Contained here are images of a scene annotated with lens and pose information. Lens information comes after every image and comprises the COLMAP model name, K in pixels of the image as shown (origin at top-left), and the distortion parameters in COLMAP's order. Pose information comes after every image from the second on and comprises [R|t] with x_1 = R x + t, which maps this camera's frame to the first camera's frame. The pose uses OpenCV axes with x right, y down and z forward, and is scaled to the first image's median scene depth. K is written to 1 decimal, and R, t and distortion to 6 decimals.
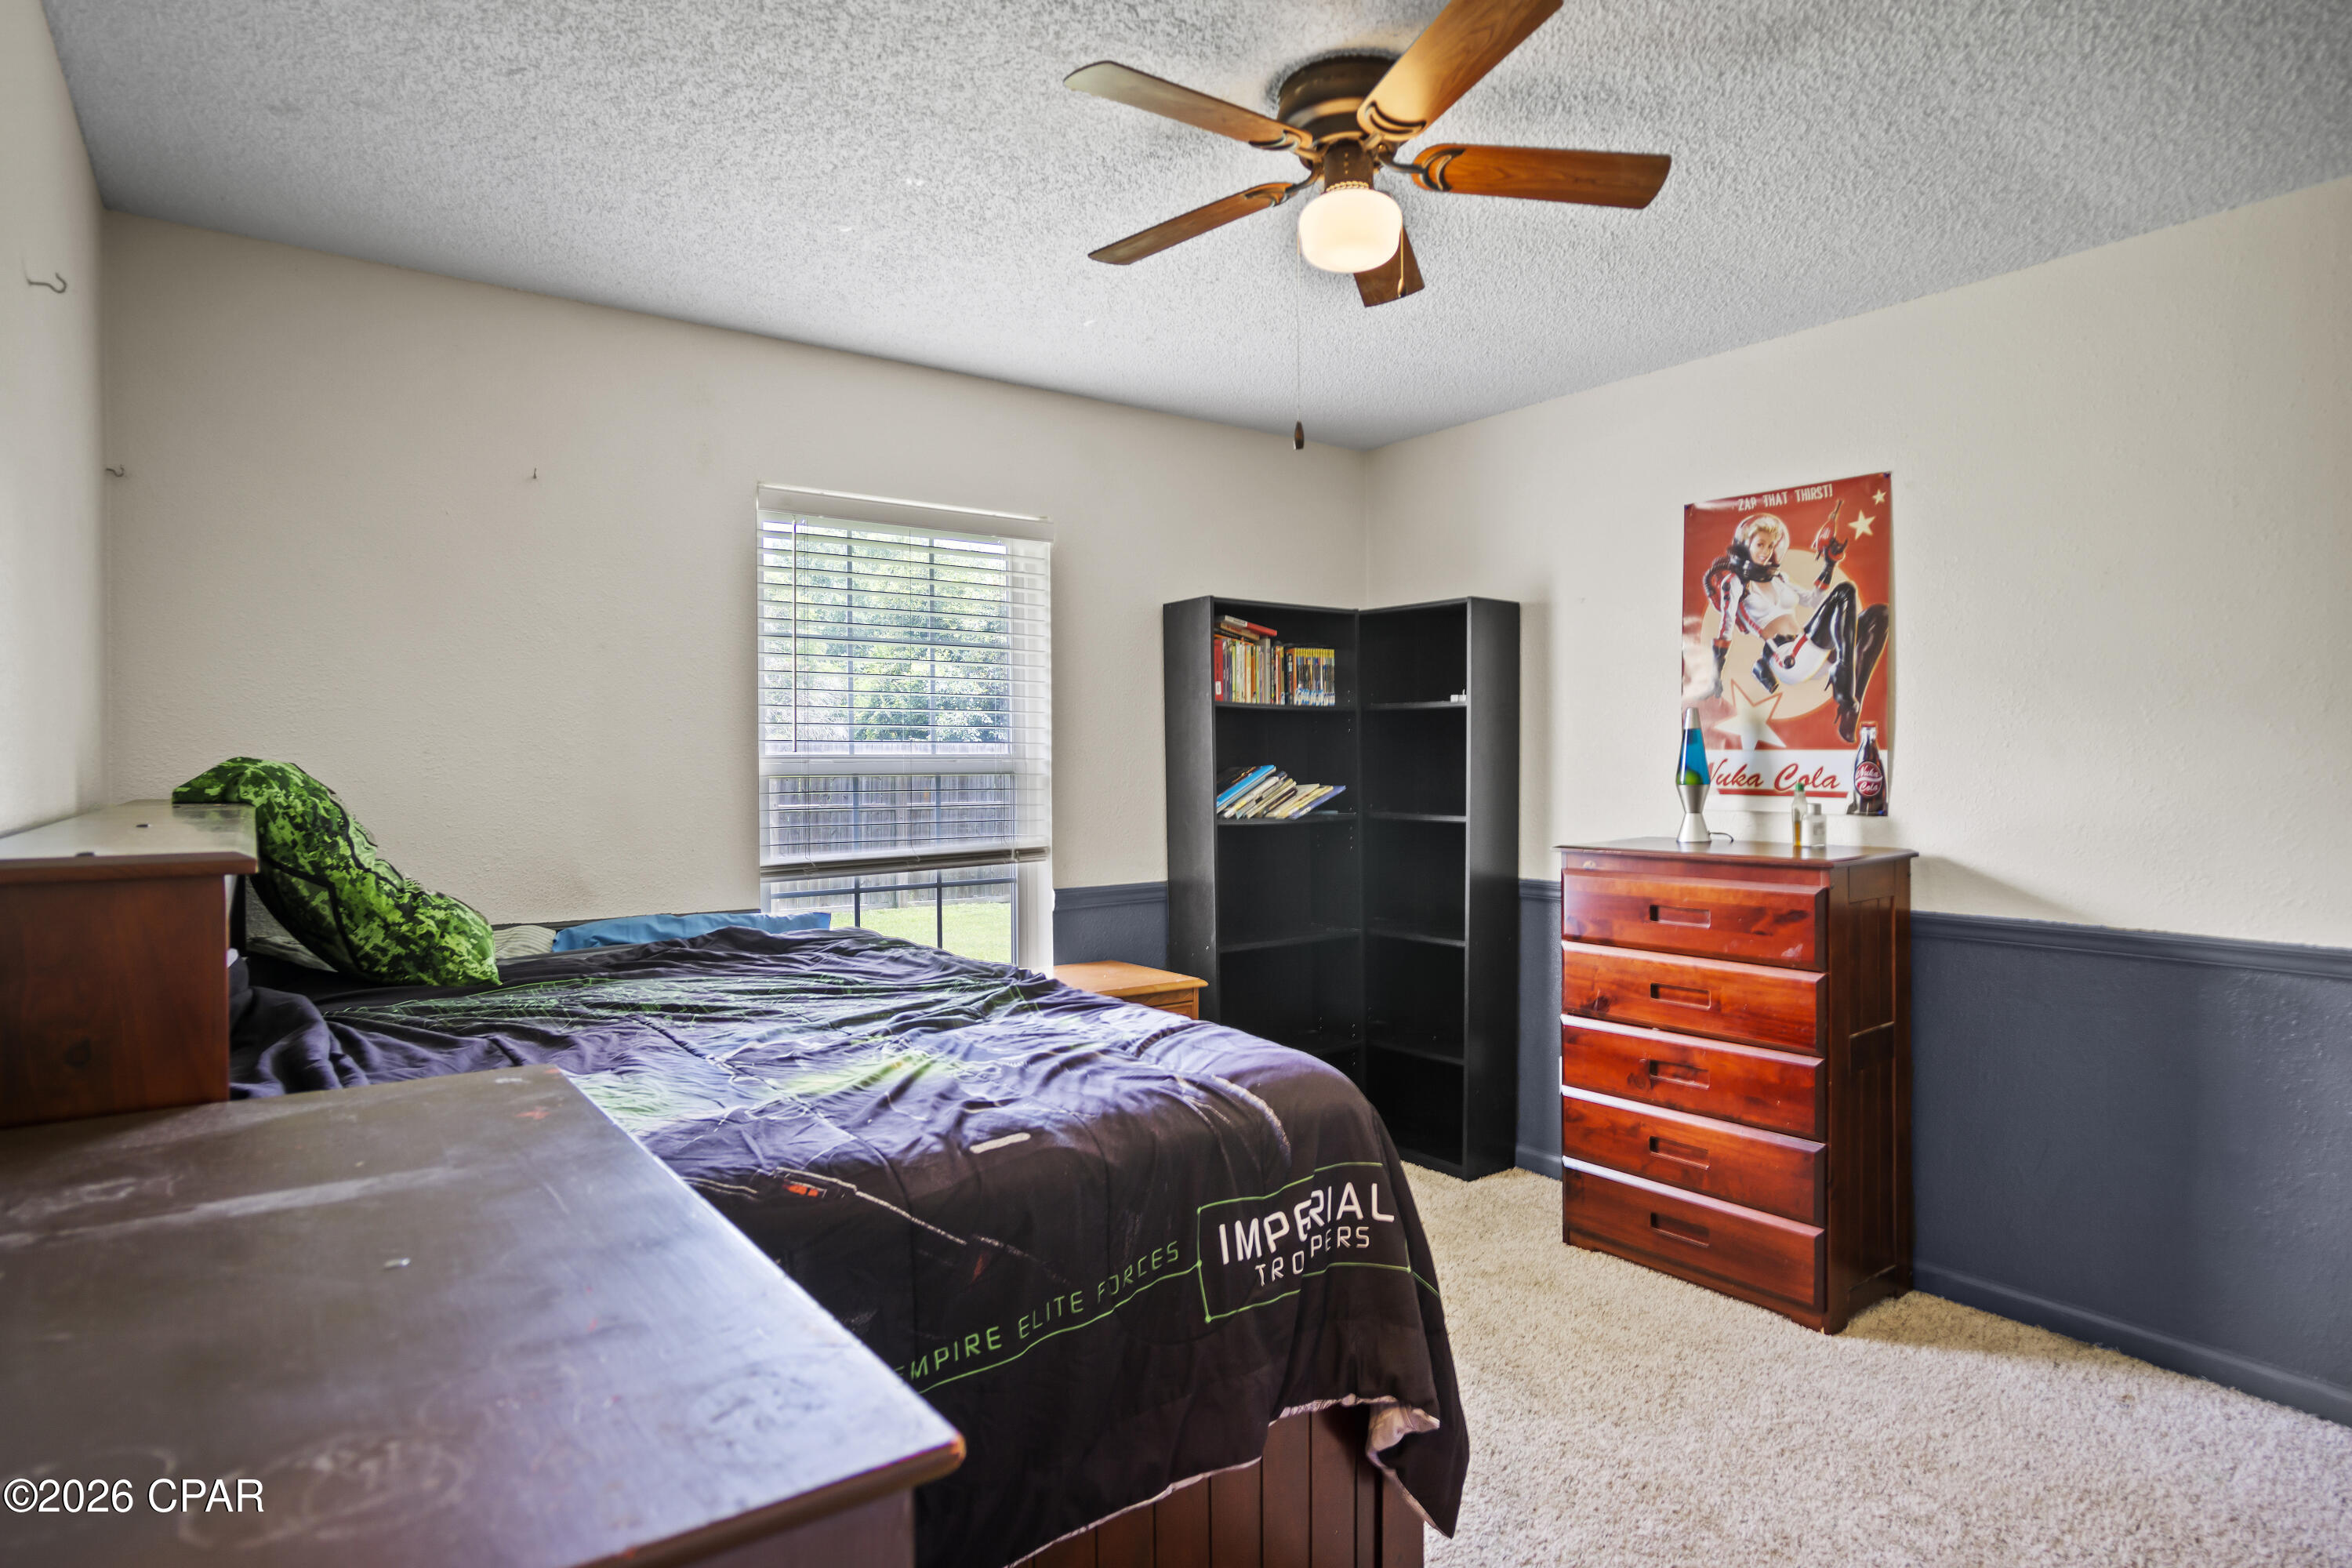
lens RADIAL K [[1269.0, 0, 1172.9], [0, 1269.0, 770.7], [0, 0, 1]] dist [-0.063077, 0.044503]
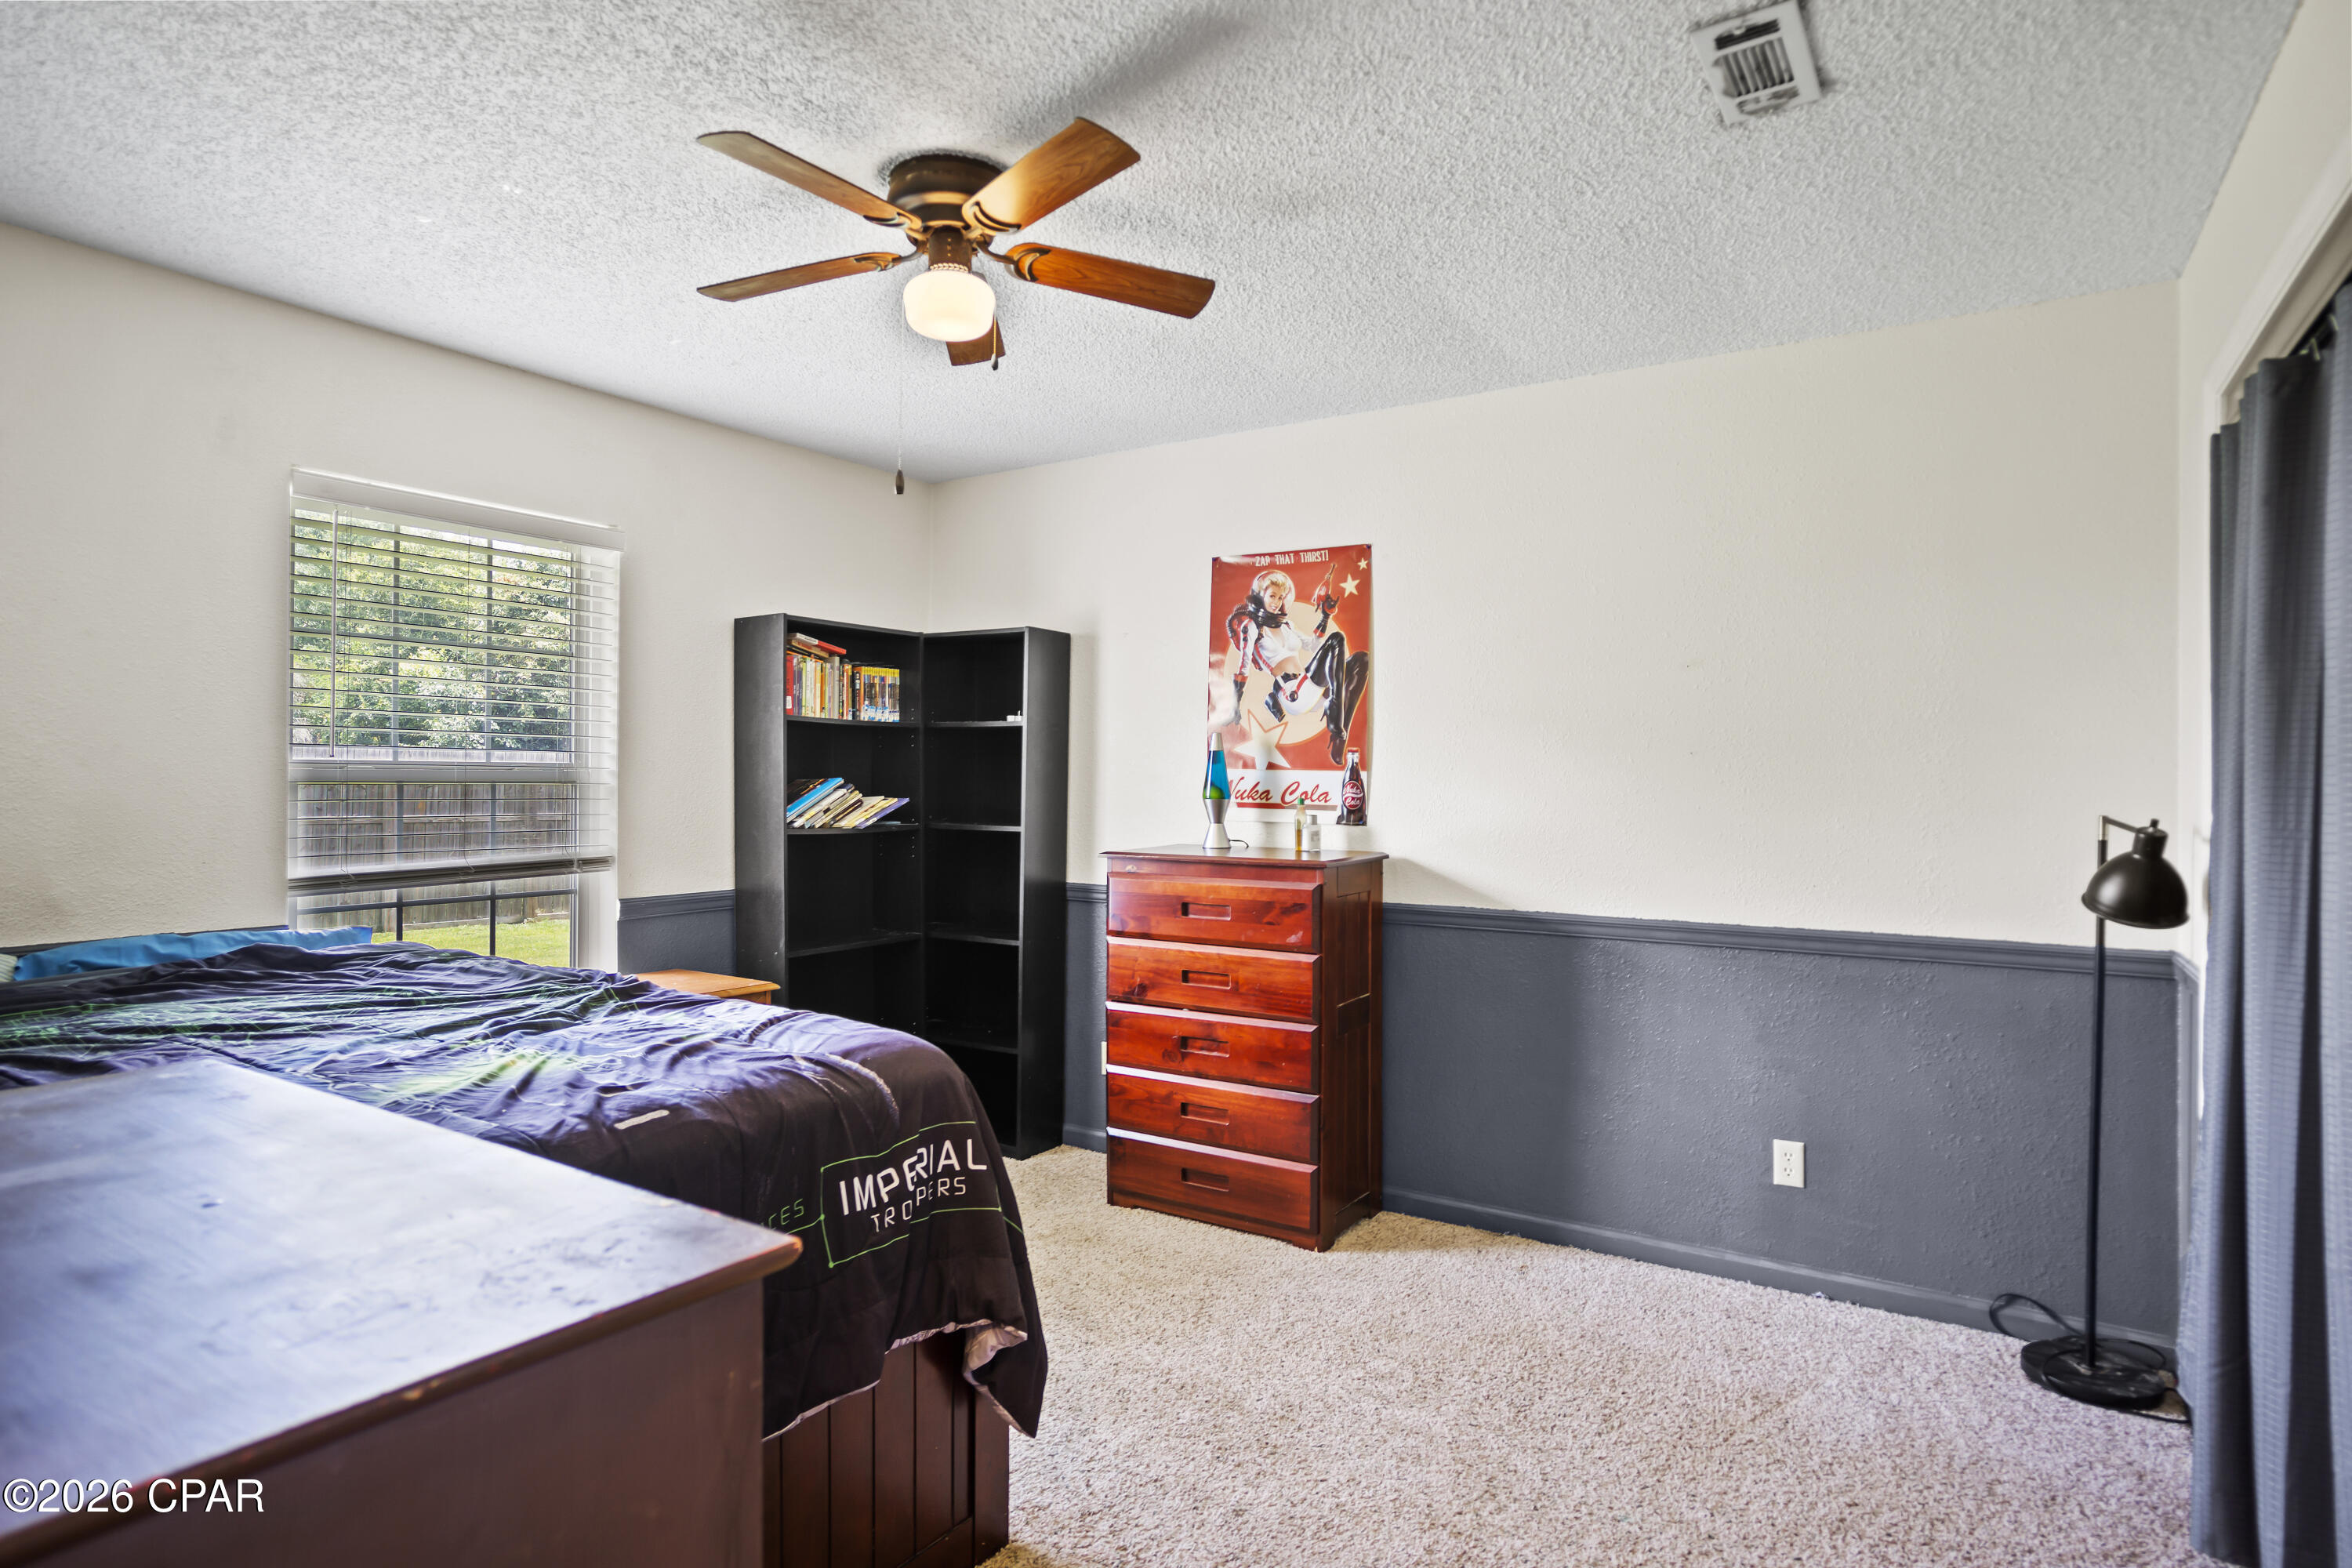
lens RADIAL K [[1269.0, 0, 1172.9], [0, 1269.0, 770.7], [0, 0, 1]] dist [-0.063077, 0.044503]
pose [[0.932692, 0.014543, 0.360382, -0.066938], [-0.010209, 0.999851, -0.013926, 0.002857], [-0.360531, 0.009310, 0.932701, -0.114747]]
